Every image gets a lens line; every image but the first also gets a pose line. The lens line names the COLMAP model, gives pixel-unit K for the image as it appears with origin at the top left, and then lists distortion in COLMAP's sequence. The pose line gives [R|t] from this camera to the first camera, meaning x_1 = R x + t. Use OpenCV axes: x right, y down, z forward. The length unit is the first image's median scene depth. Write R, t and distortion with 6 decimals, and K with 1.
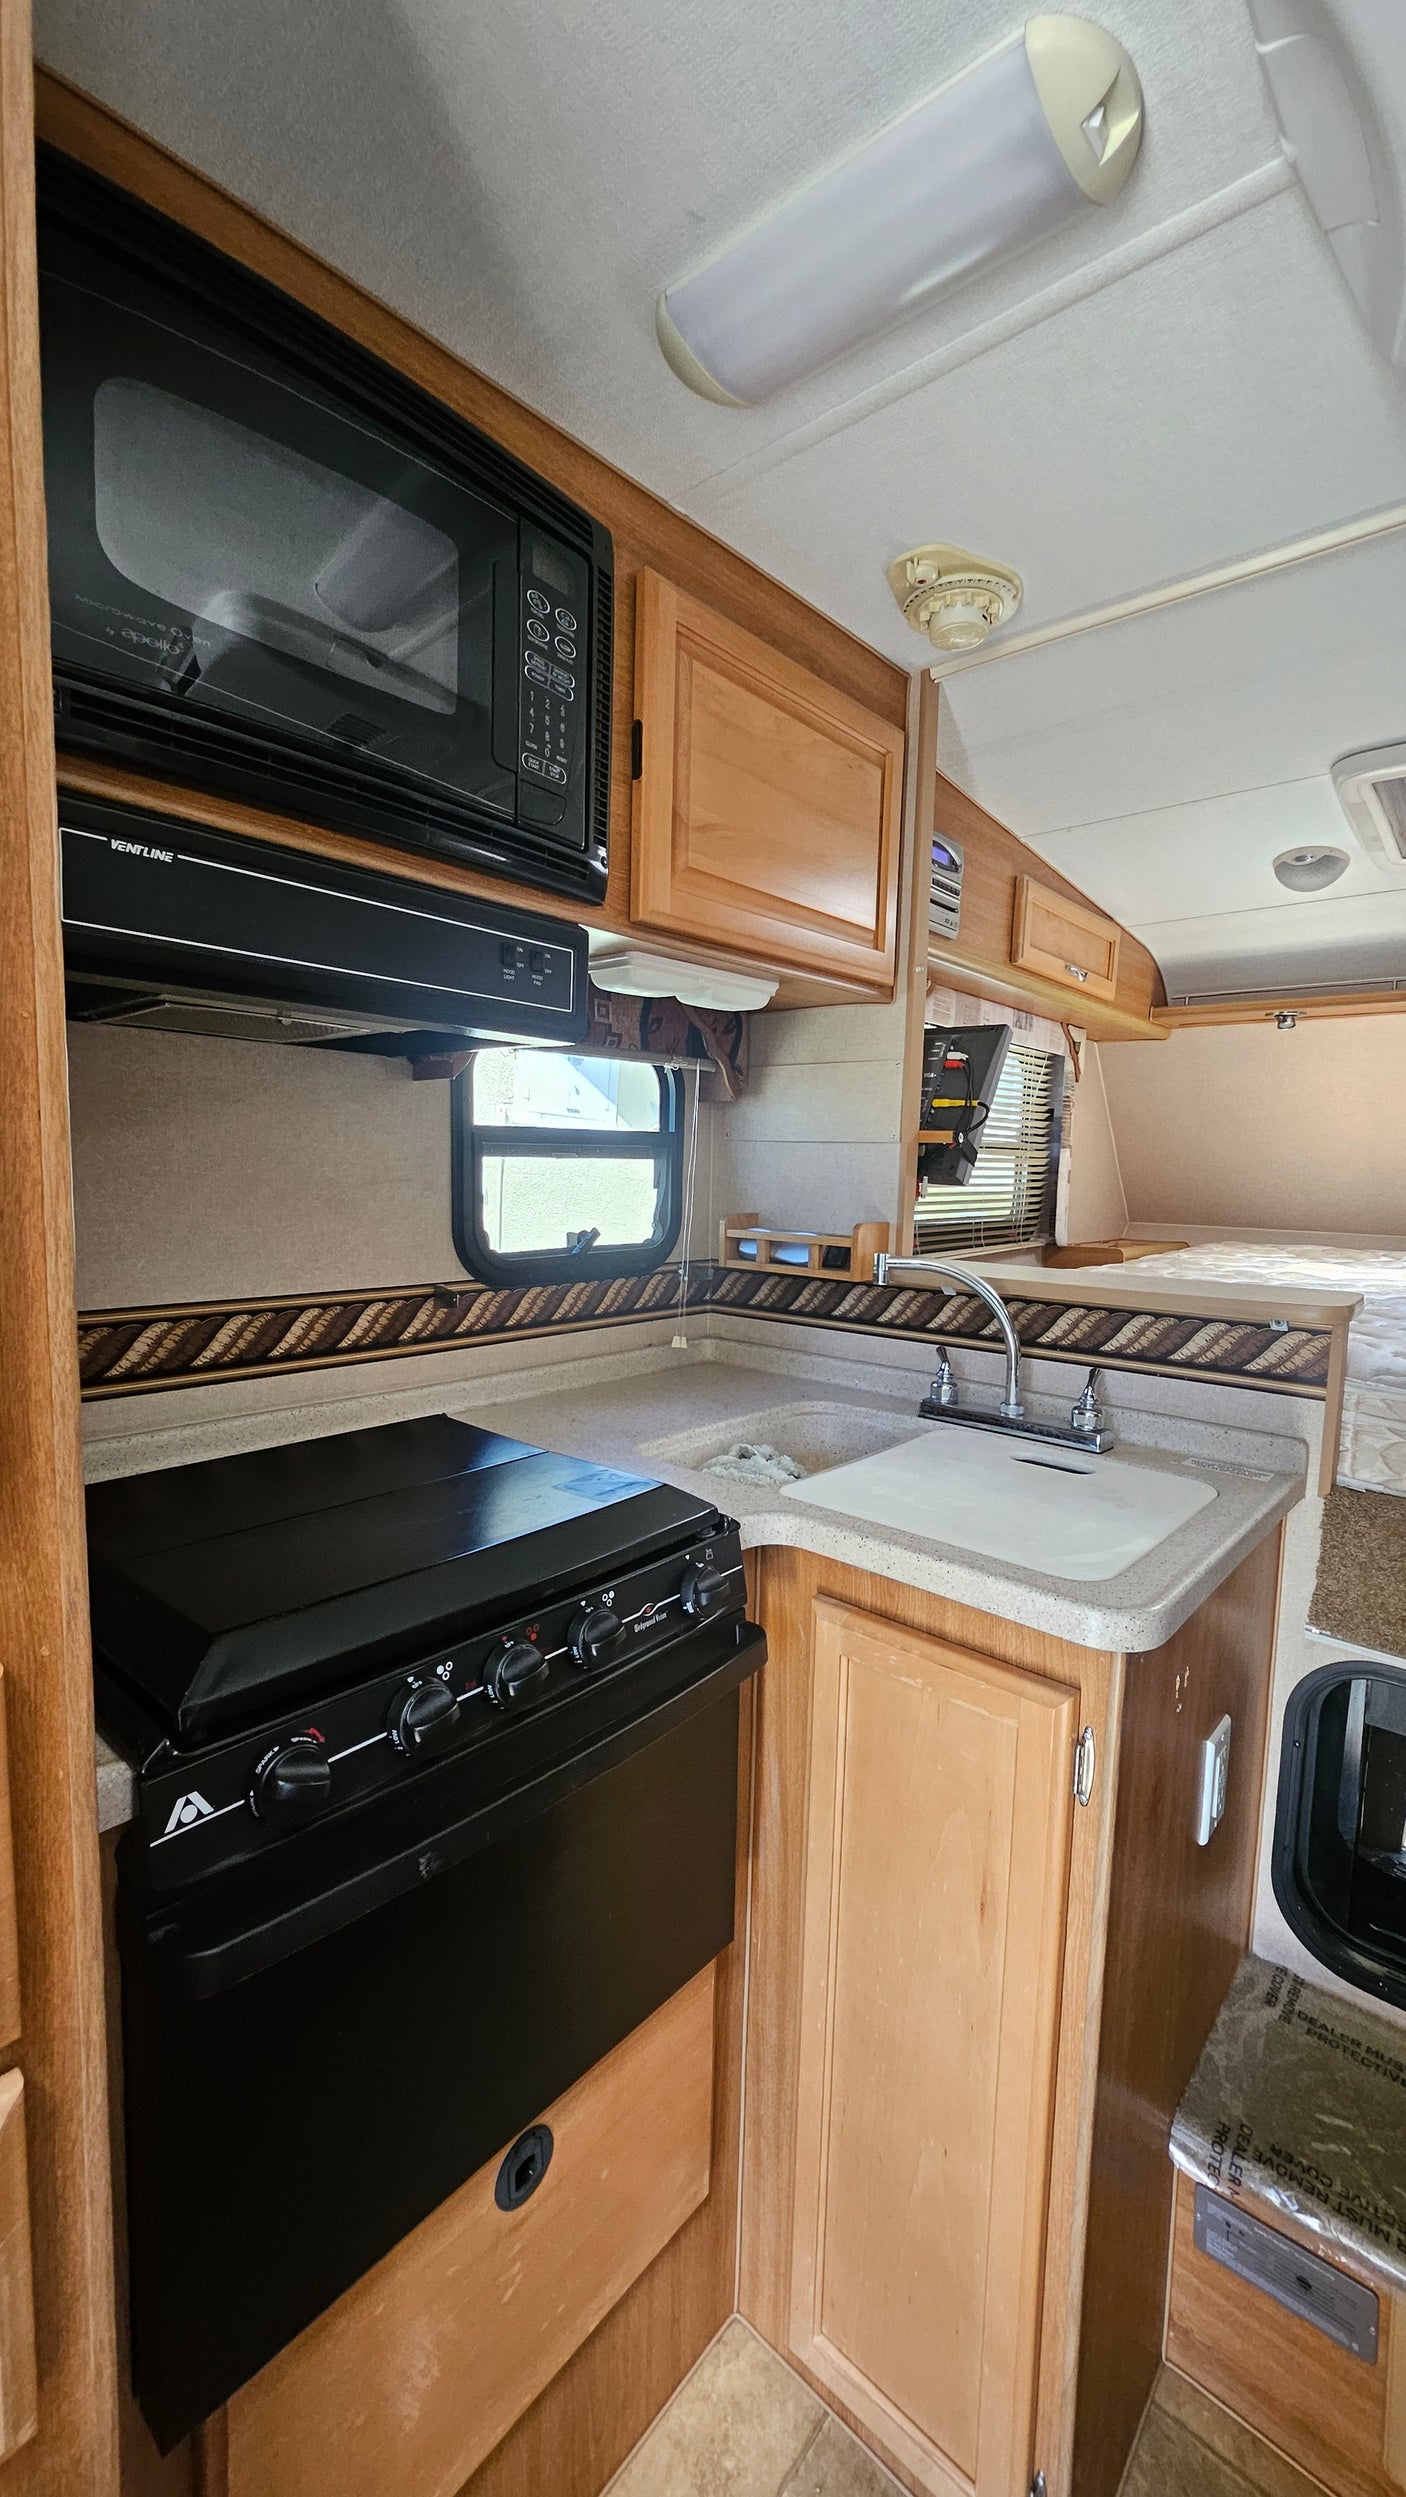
lens RADIAL K [[996.8, 0, 720.2], [0, 996.8, 1257.1], [0, 0, 1]] dist [0.011869, -0.000801]
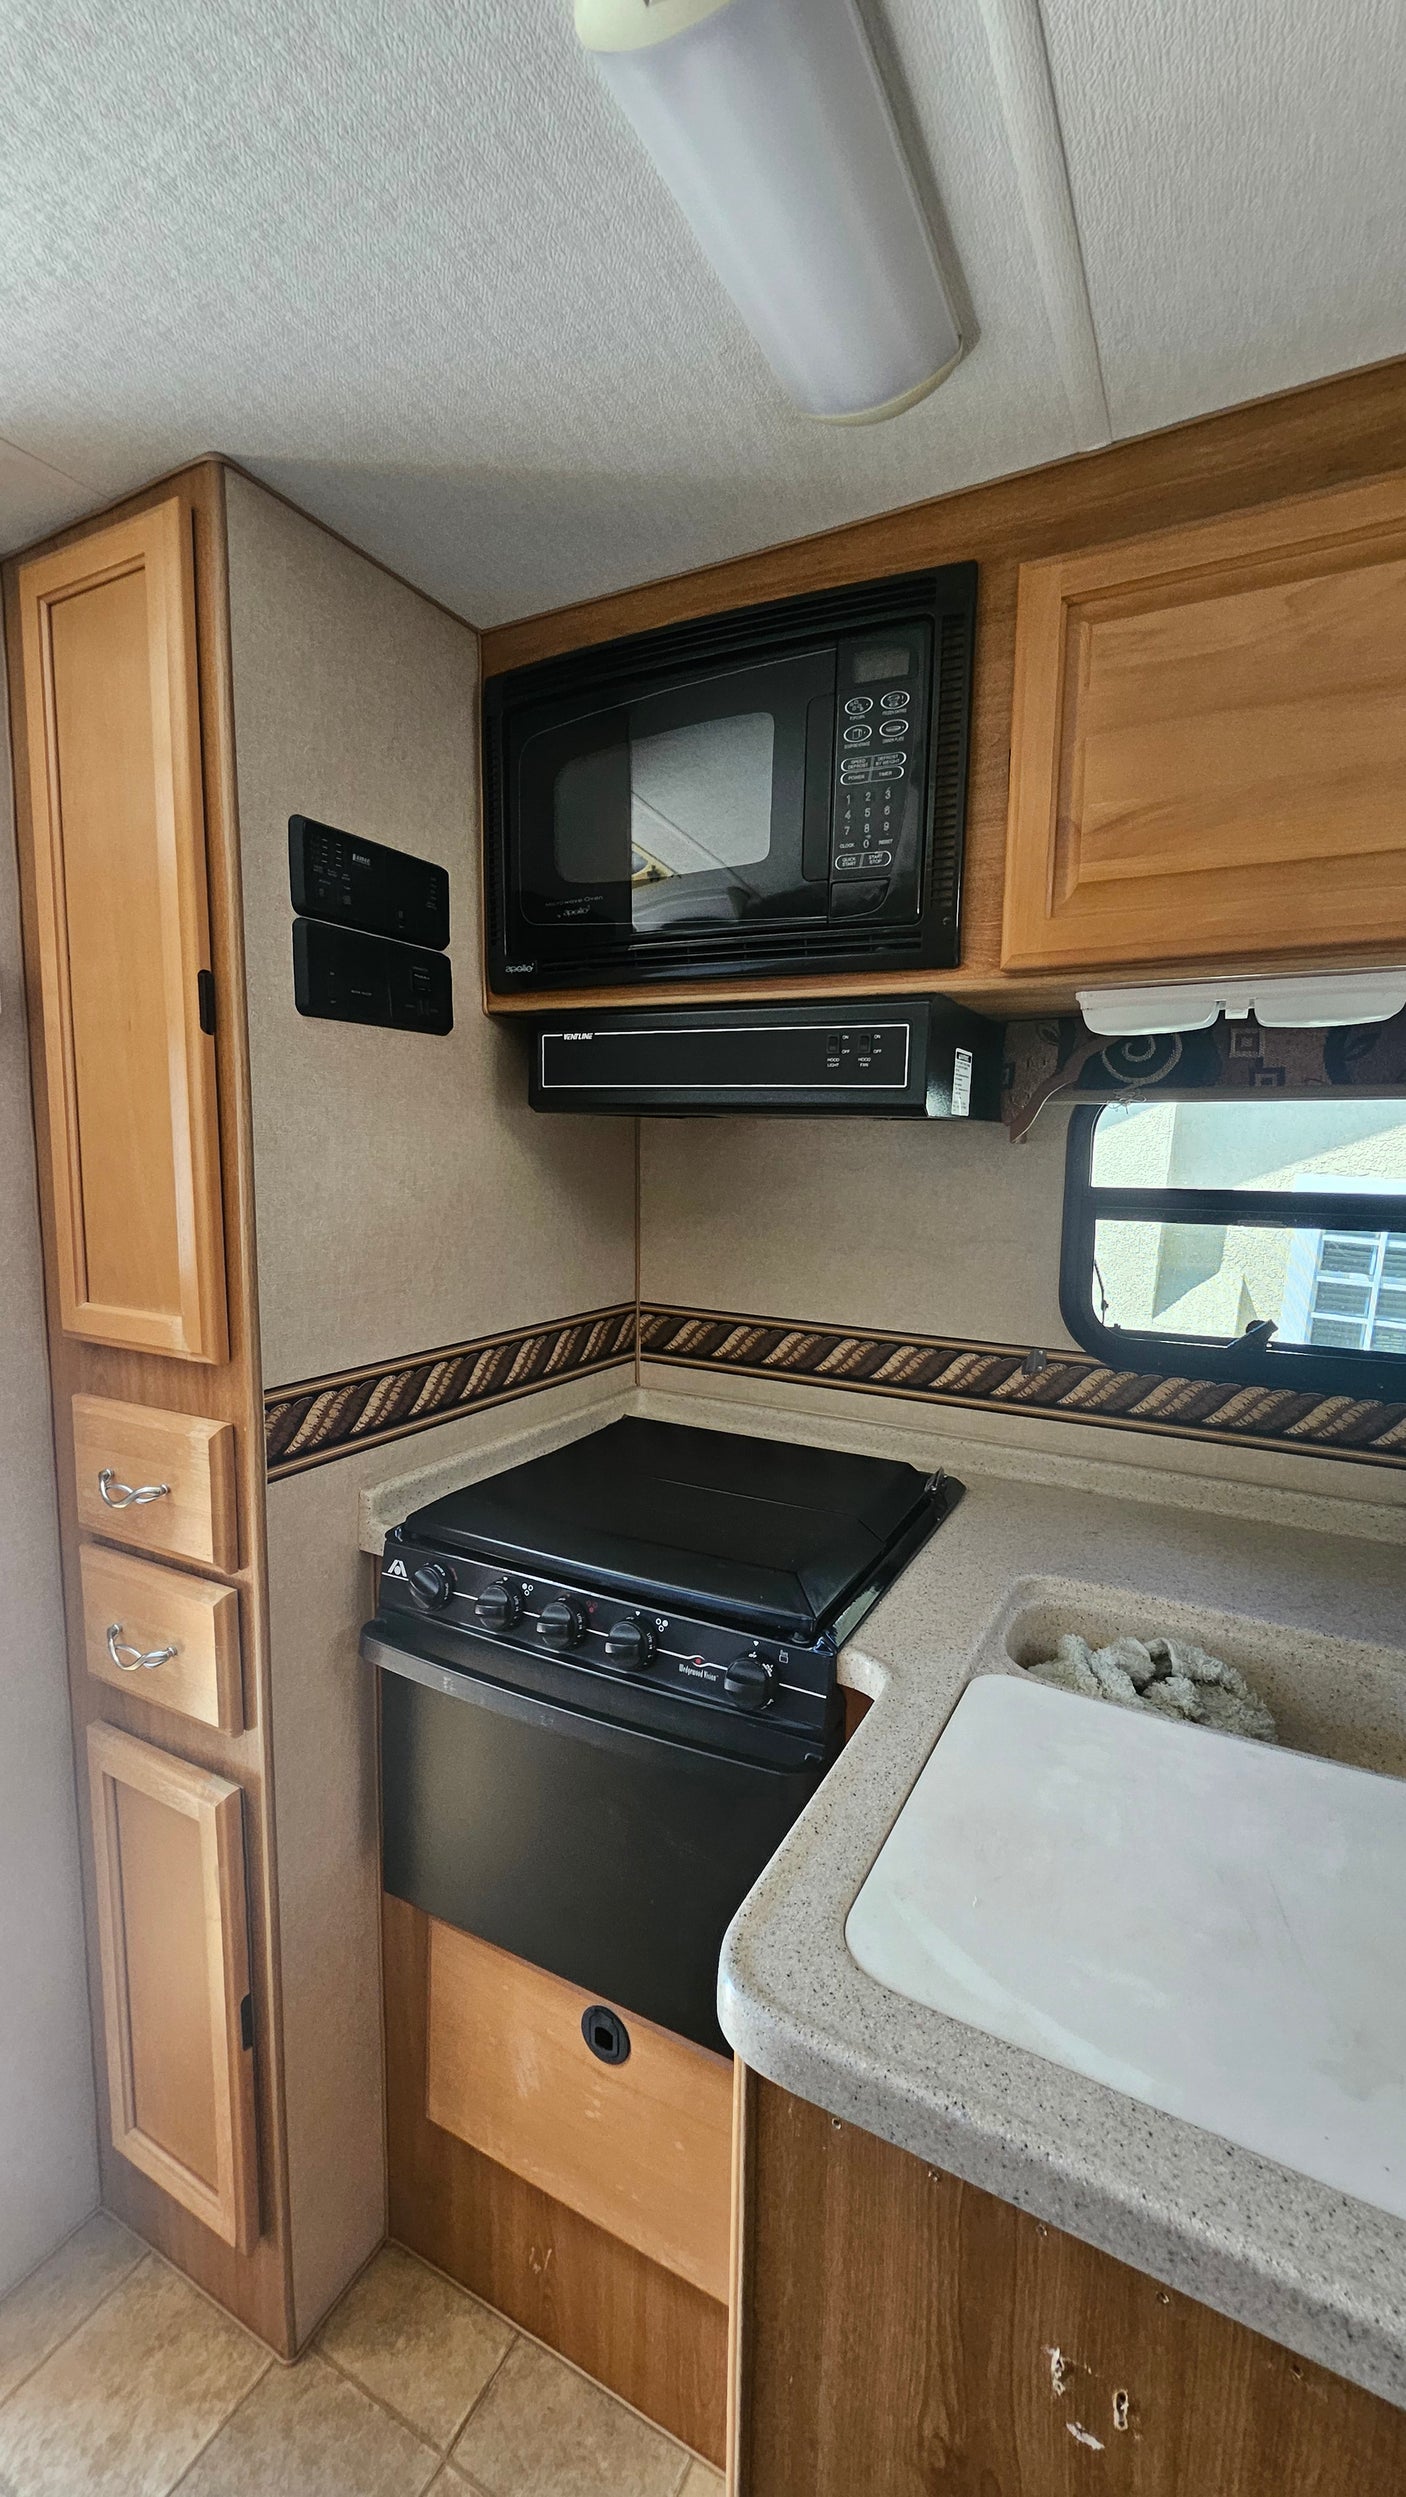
lens RADIAL K [[996.8, 0, 717.8], [0, 996.8, 1249.4], [0, 0, 1]] dist [0.011869, -0.000801]
pose [[0.232780, 0.082738, -0.969004, 0.603289], [-0.106345, 0.992565, 0.059203, -0.097064], [0.966698, 0.089268, 0.239848, 0.468259]]
